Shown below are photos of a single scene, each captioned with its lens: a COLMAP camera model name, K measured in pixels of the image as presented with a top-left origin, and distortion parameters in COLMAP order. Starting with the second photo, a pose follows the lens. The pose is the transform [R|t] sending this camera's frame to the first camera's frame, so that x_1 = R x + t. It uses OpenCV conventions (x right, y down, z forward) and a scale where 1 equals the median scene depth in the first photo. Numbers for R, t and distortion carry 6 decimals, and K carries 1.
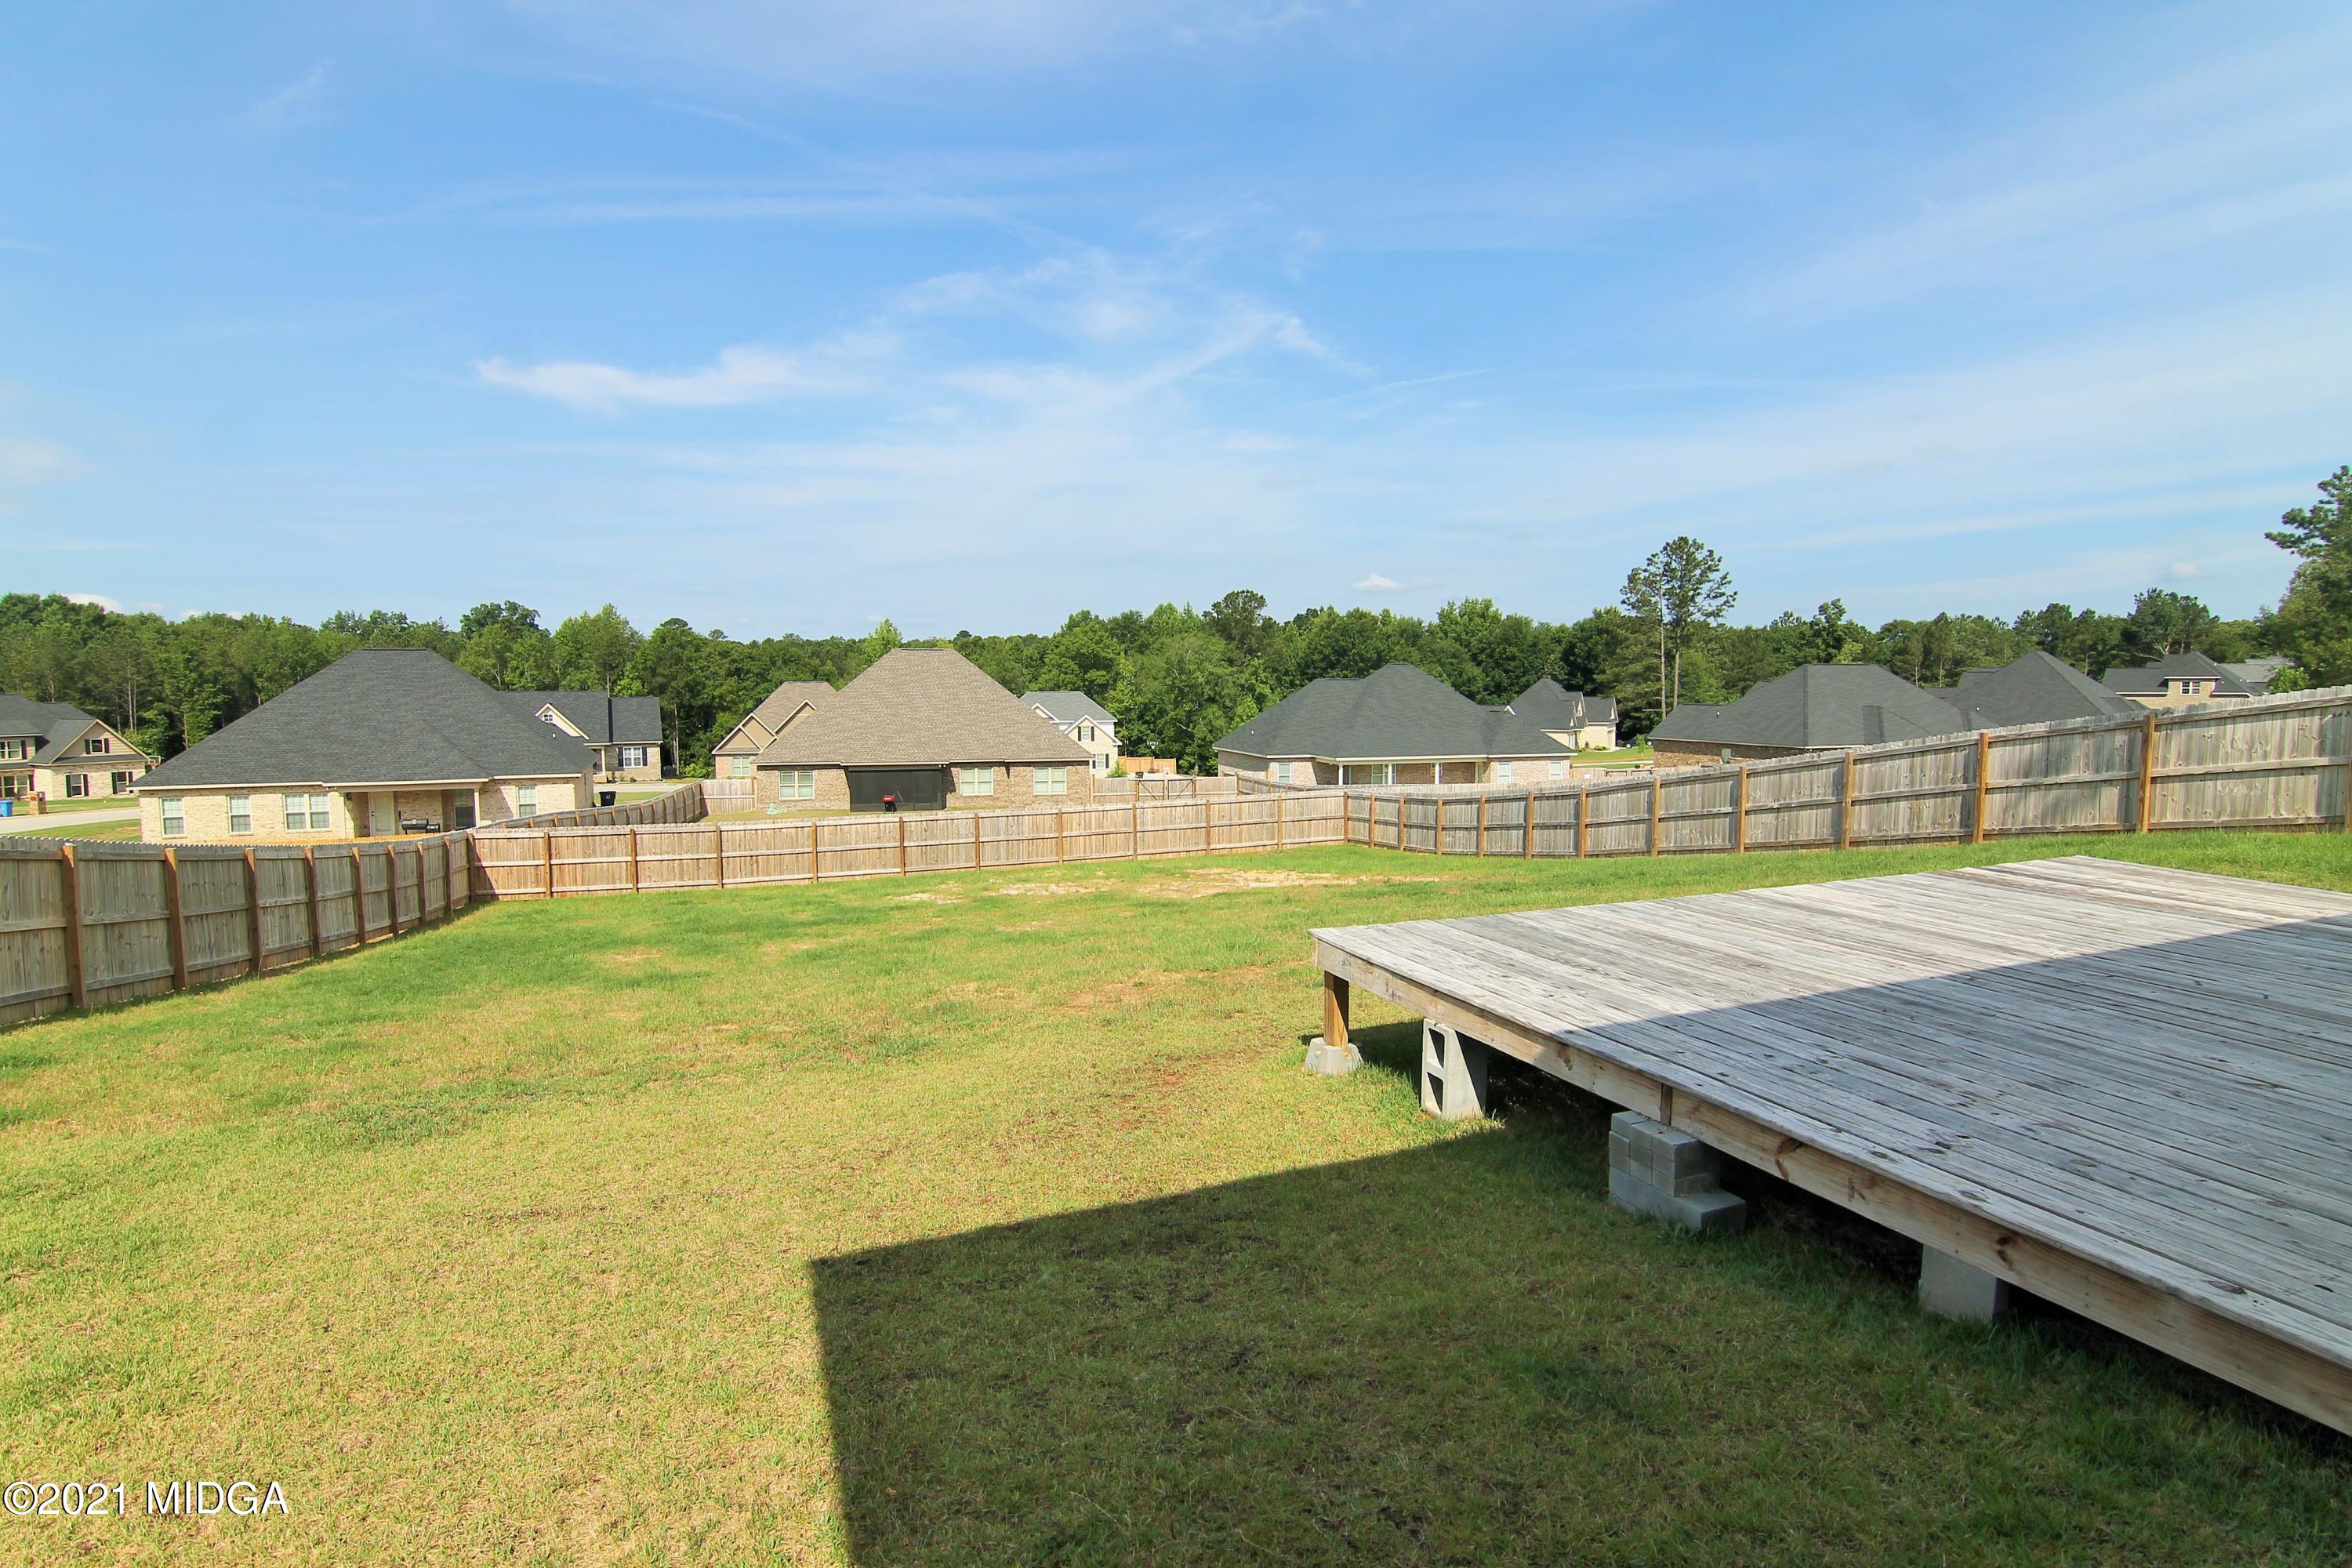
lens RADIAL K [[1233.9, 0, 1172.8], [0, 1233.9, 775.3], [0, 0, 1]] dist [-0.002287, -0.013995]
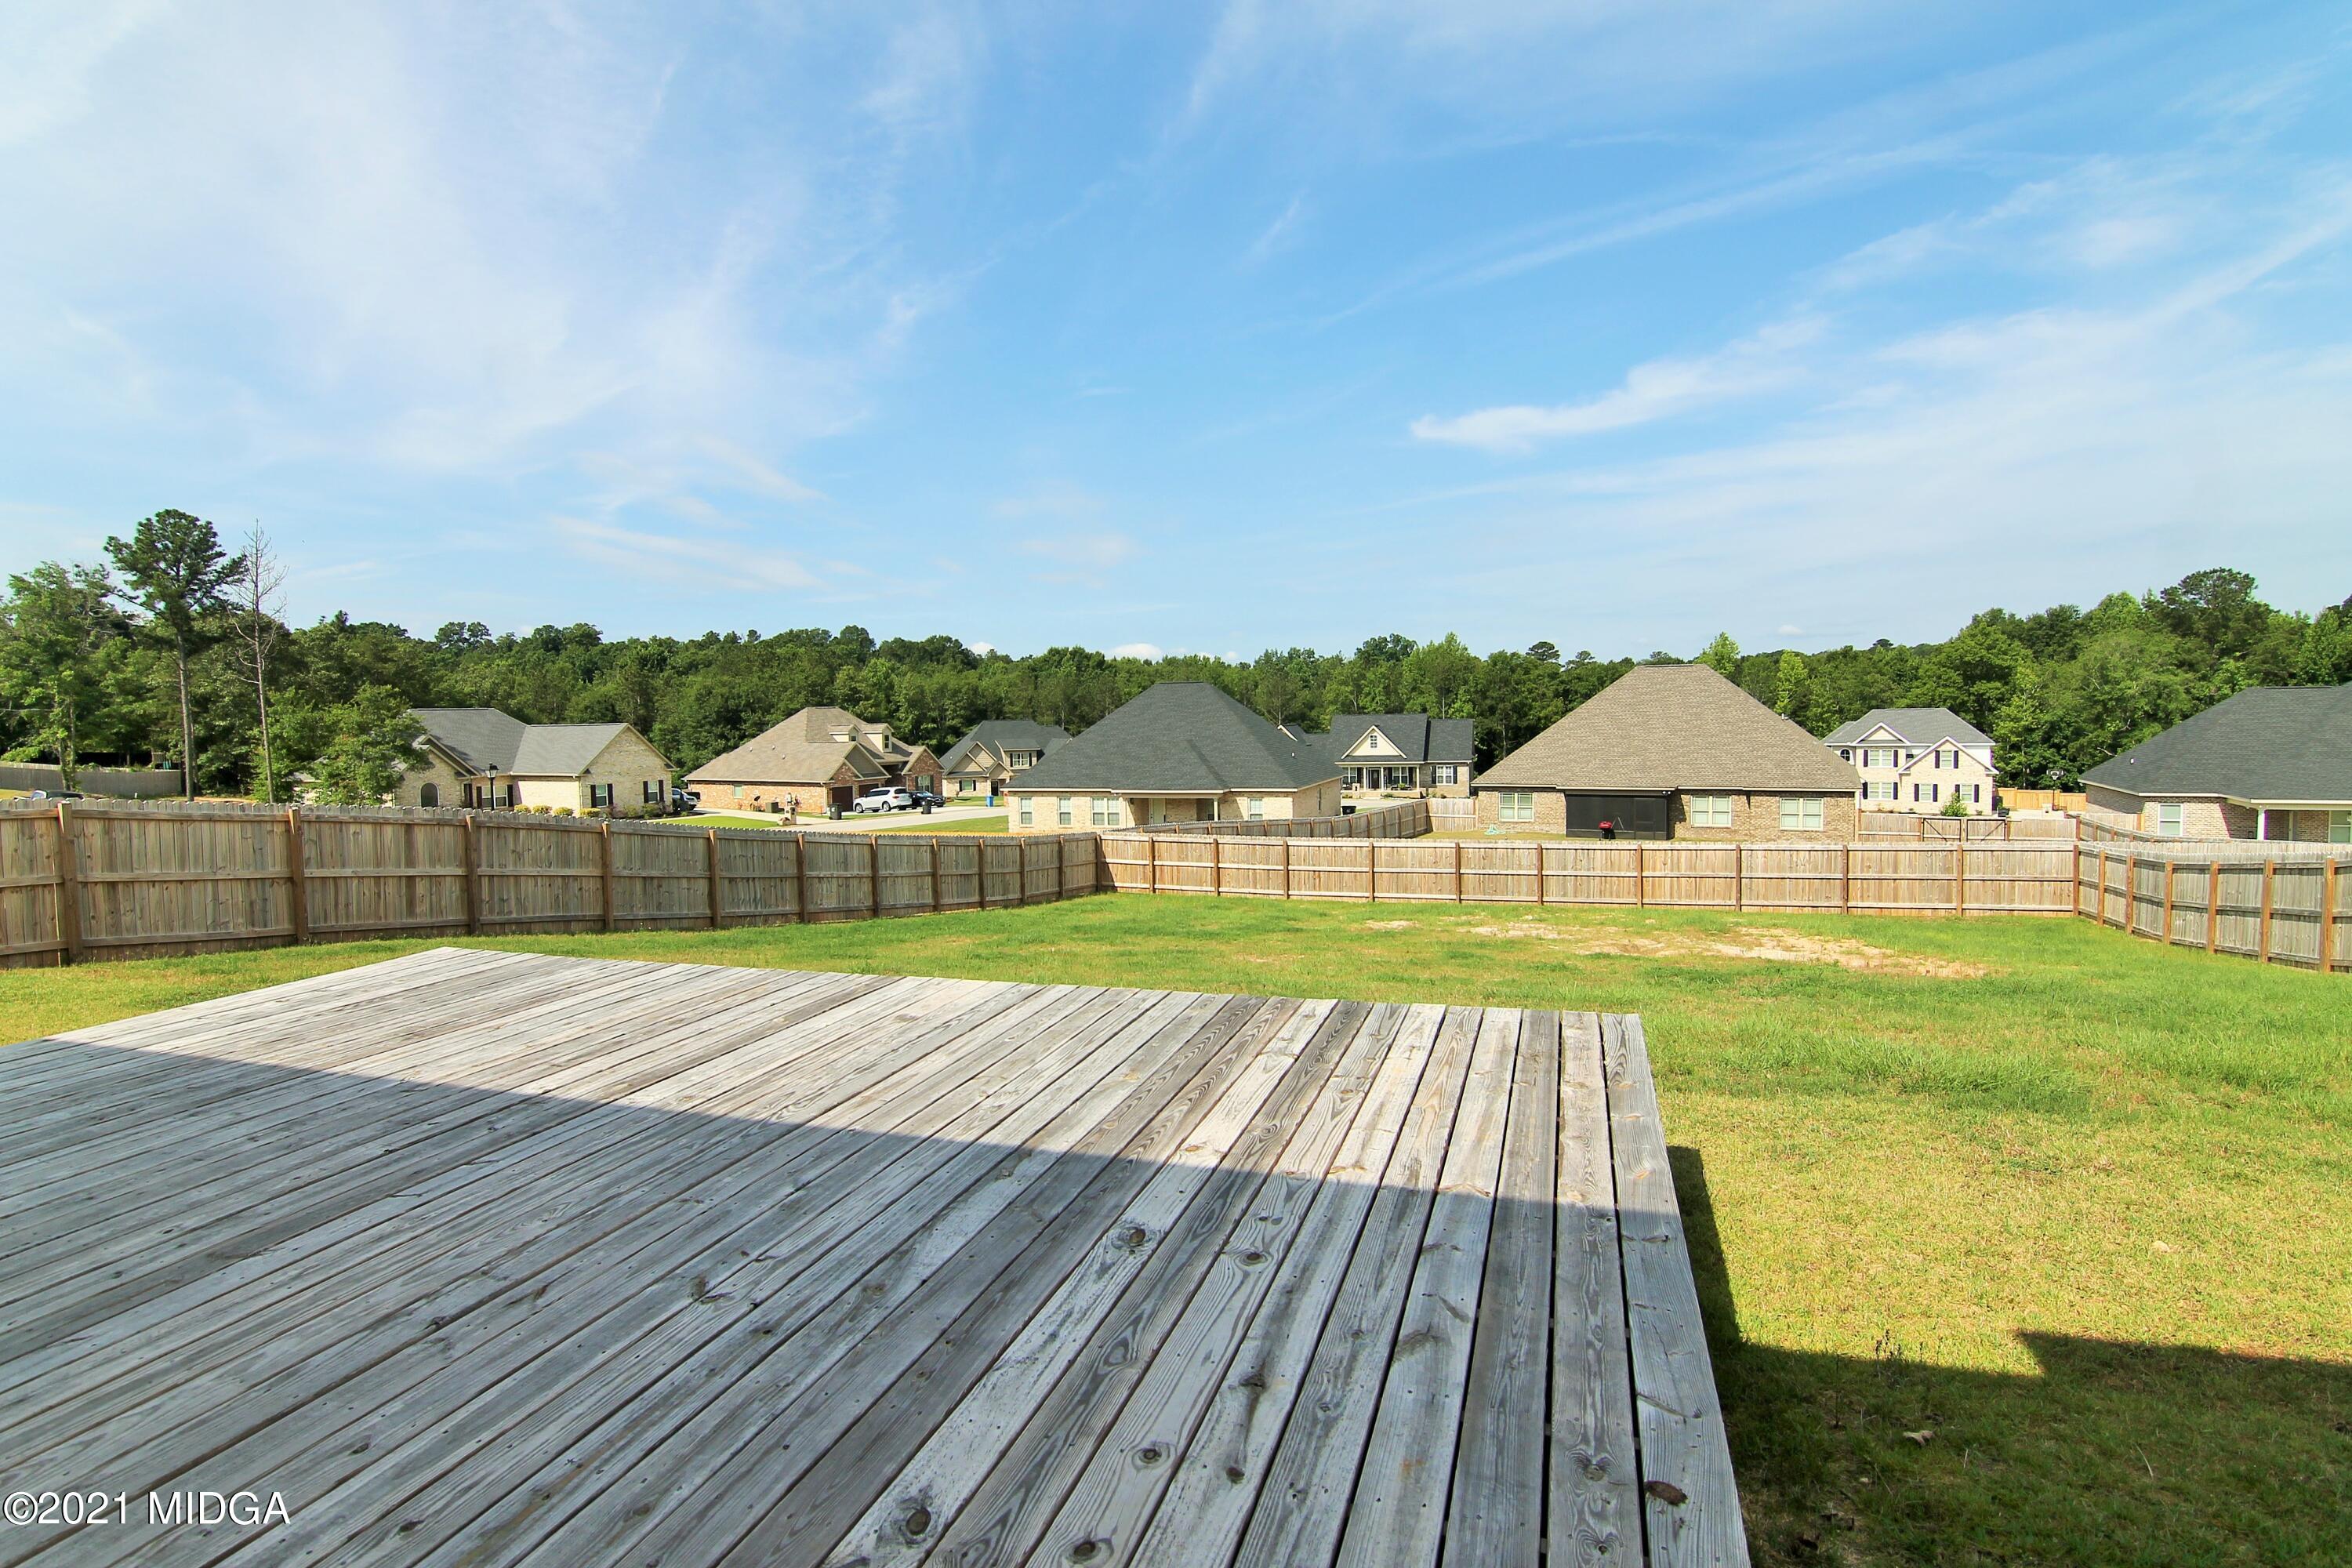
lens RADIAL K [[1233.9, 0, 1172.8], [0, 1233.9, 775.3], [0, 0, 1]] dist [-0.002287, -0.013995]
pose [[0.743518, 0.022988, -0.668321, 0.092770], [-0.033675, 0.999428, -0.003087, -0.003126], [0.667868, 0.024800, 0.743867, 0.044044]]
